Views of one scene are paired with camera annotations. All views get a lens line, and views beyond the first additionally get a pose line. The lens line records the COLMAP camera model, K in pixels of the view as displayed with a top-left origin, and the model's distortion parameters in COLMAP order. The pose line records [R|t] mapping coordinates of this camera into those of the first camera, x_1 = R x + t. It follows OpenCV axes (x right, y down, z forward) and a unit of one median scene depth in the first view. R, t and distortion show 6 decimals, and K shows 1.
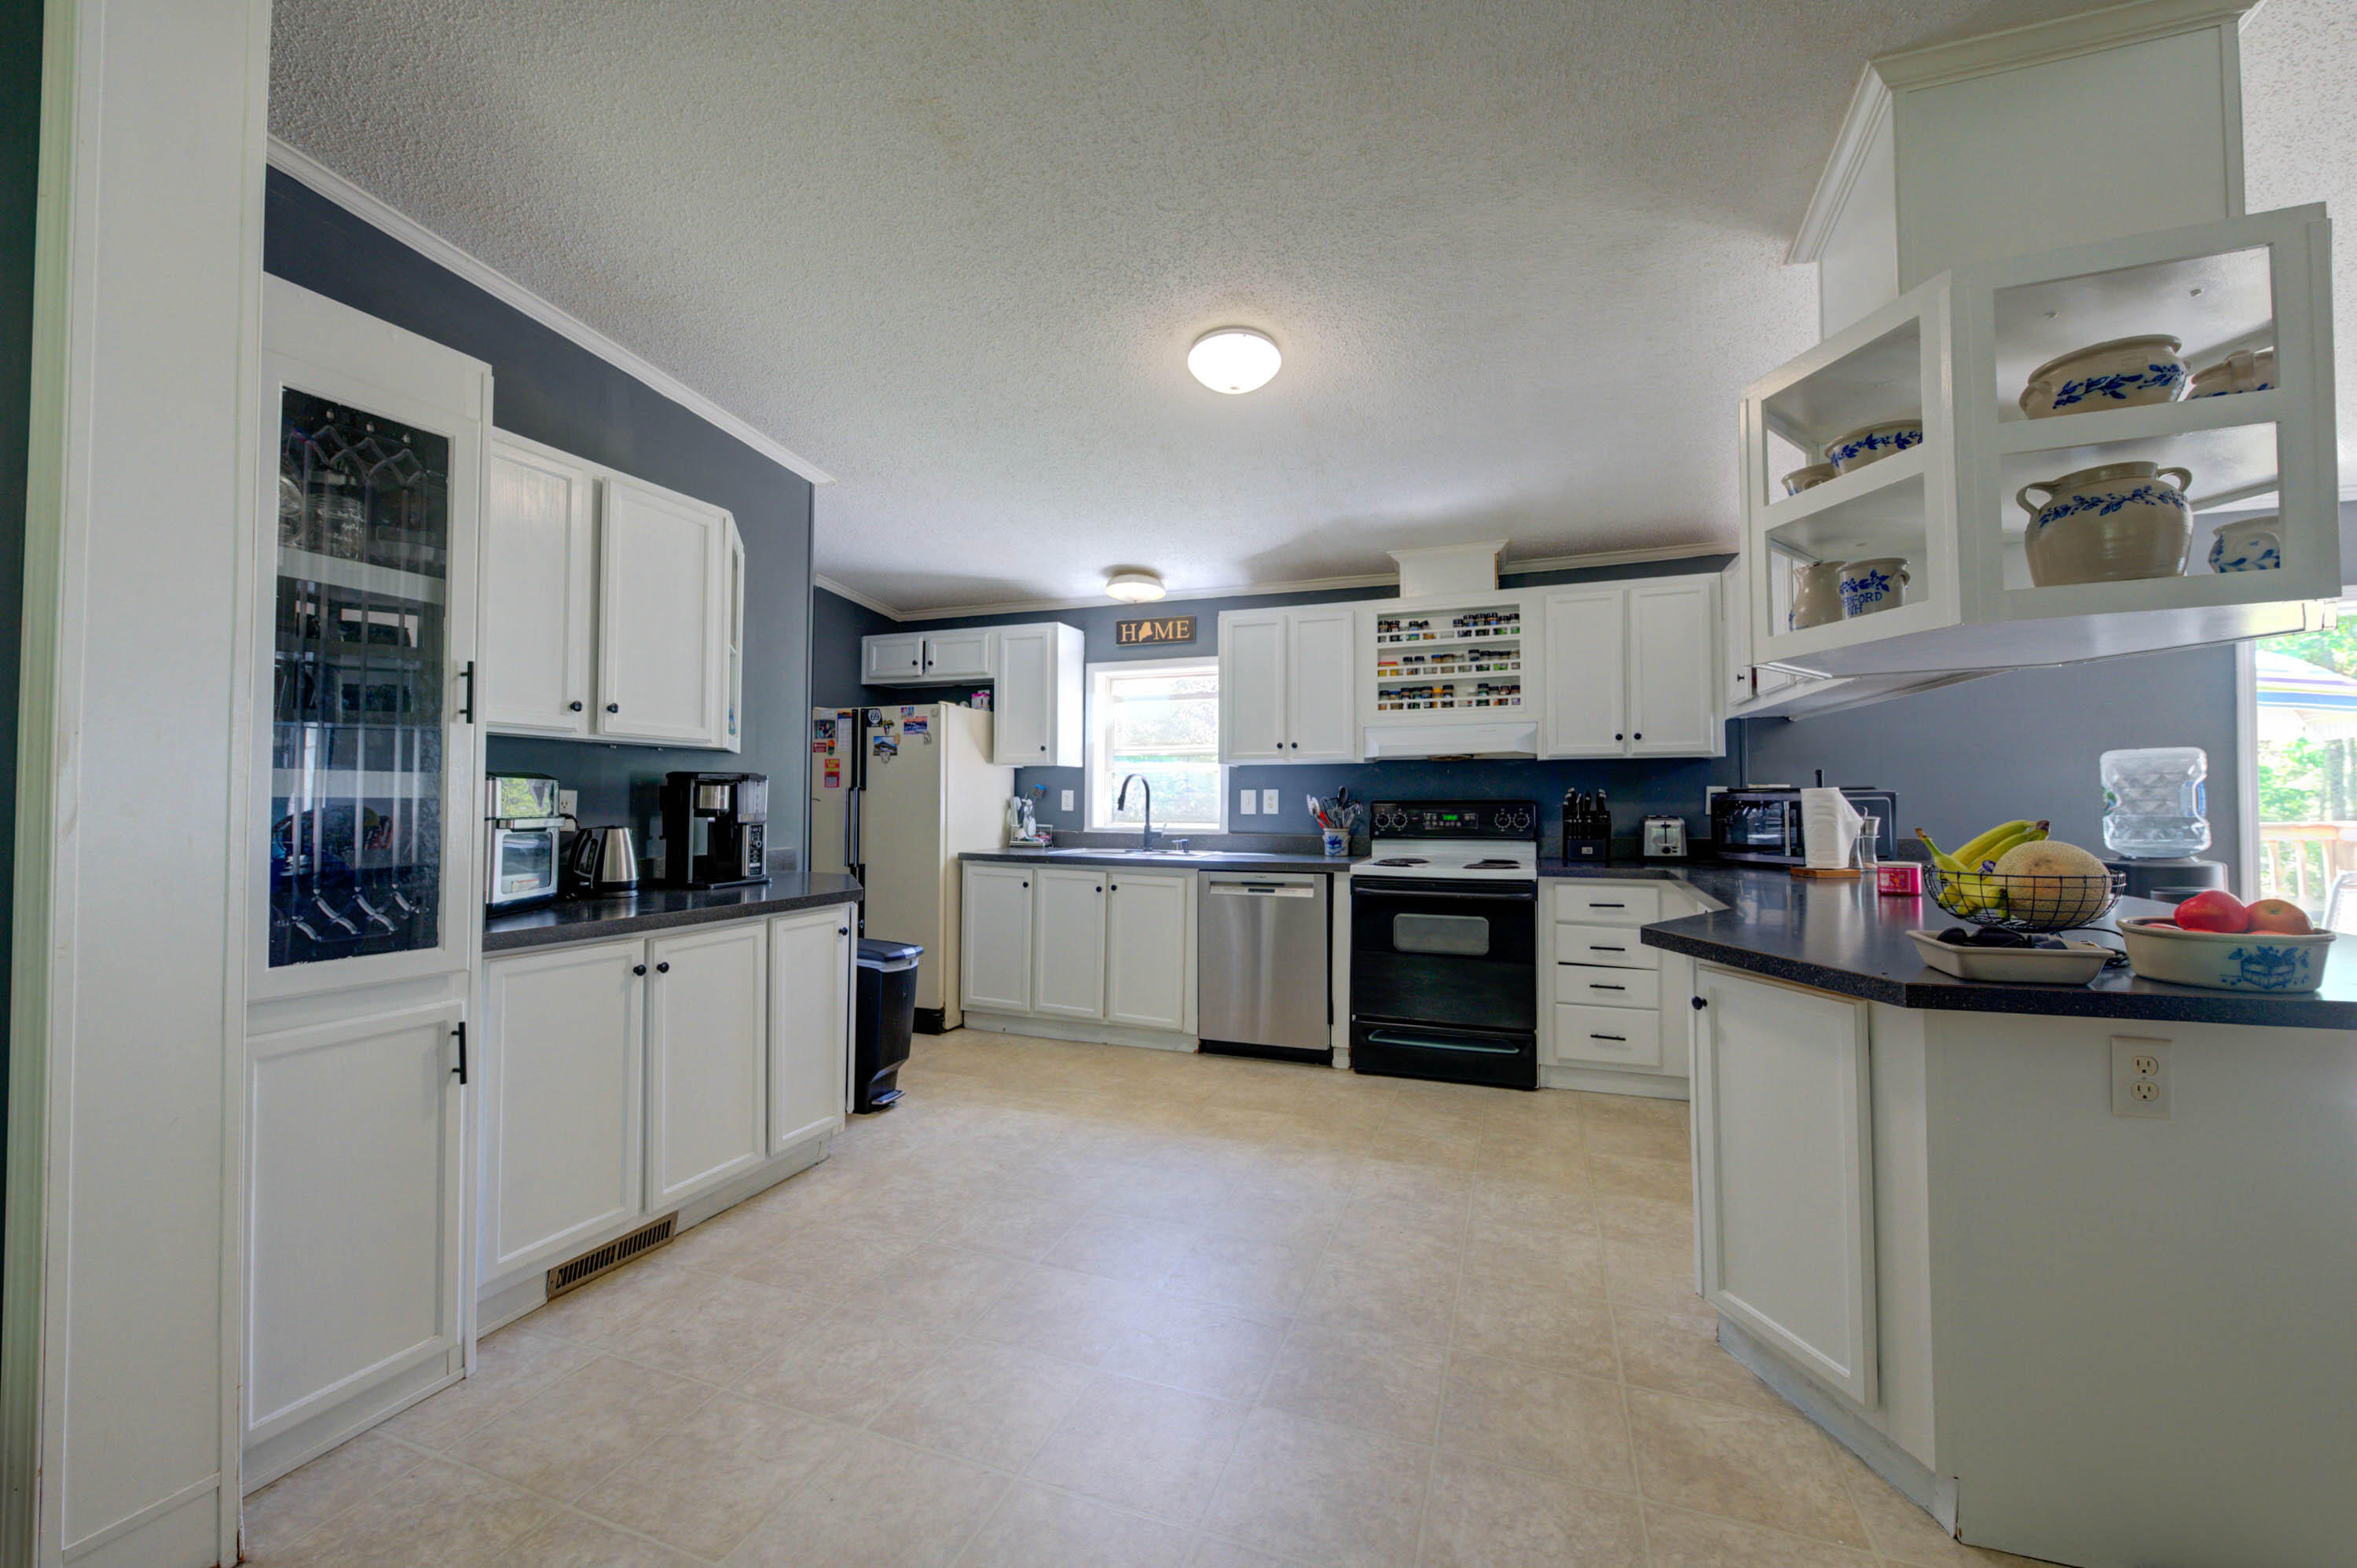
lens RADIAL K [[943.7, 0, 1185.0], [0, 943.7, 781.4], [0, 0, 1]] dist [0.001188, -0.000004]
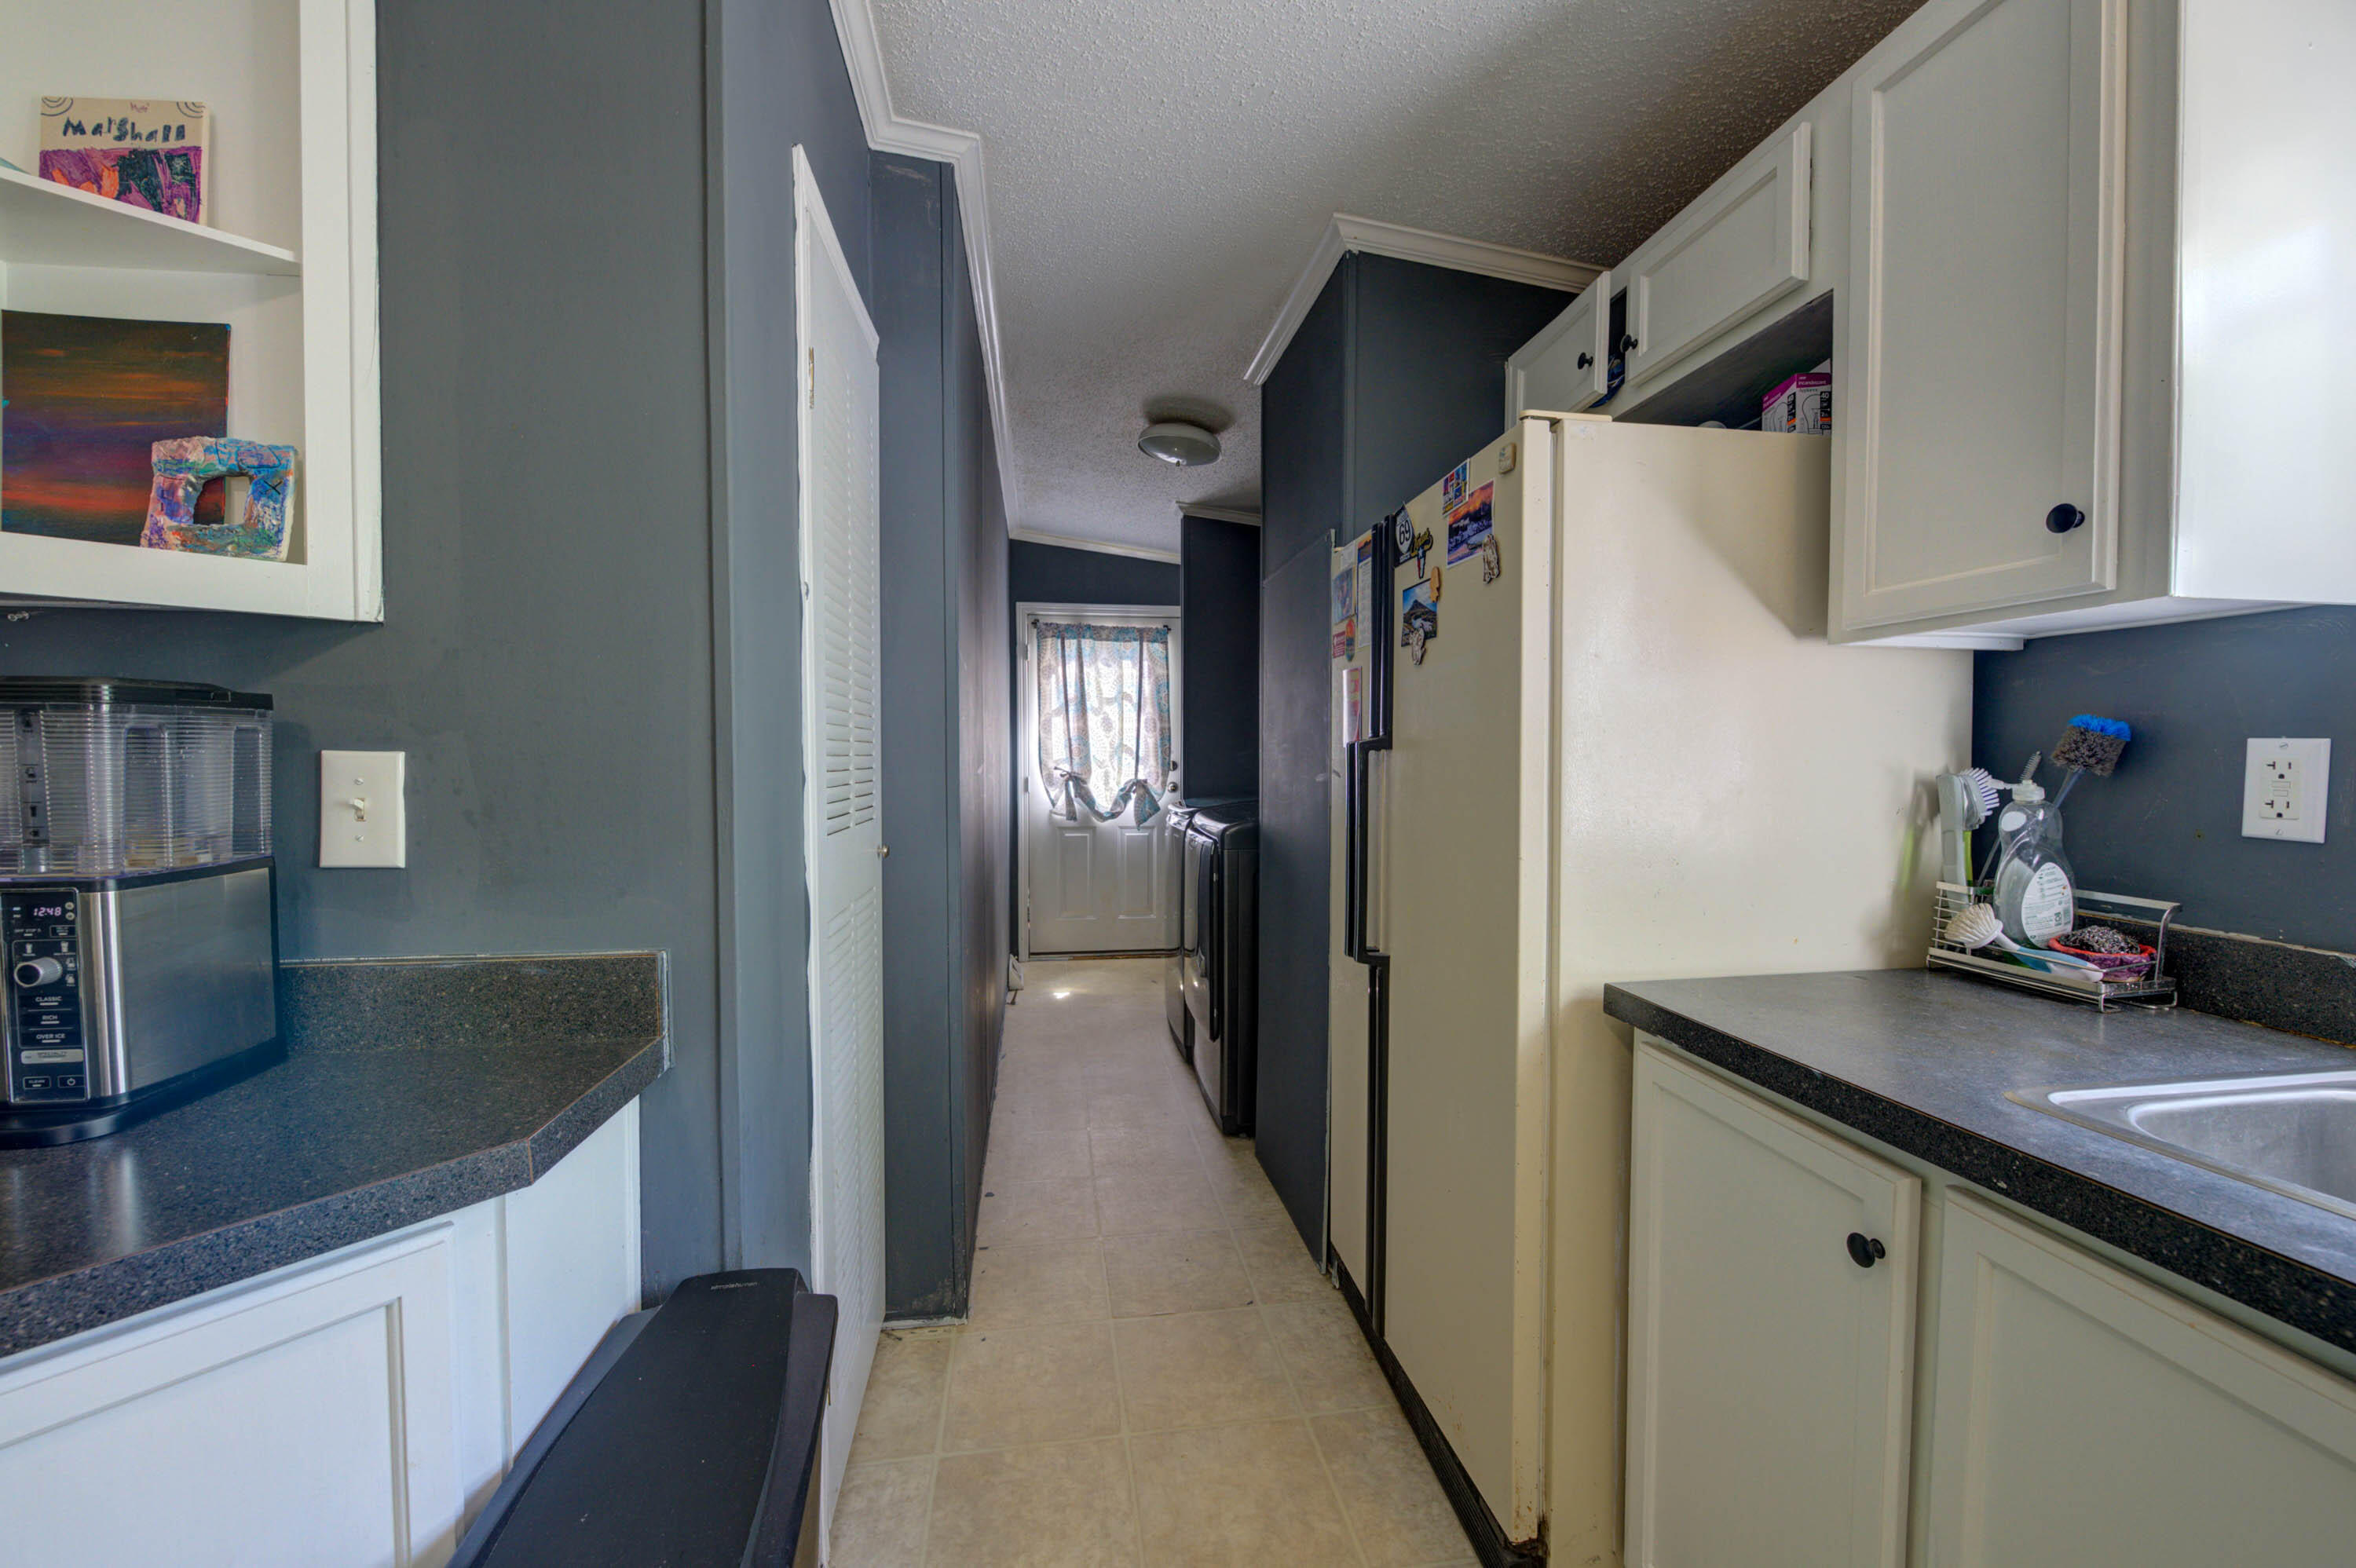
lens RADIAL K [[943.3, 0, 1185.7], [0, 943.3, 783.9], [0, 0, 1]] dist [0.001188, -0.000004]
pose [[0.492257, 0.015971, -0.870304, -0.072755], [0.016431, 0.999483, 0.027635, 0.011108], [0.870295, -0.027904, 0.491740, 0.771397]]
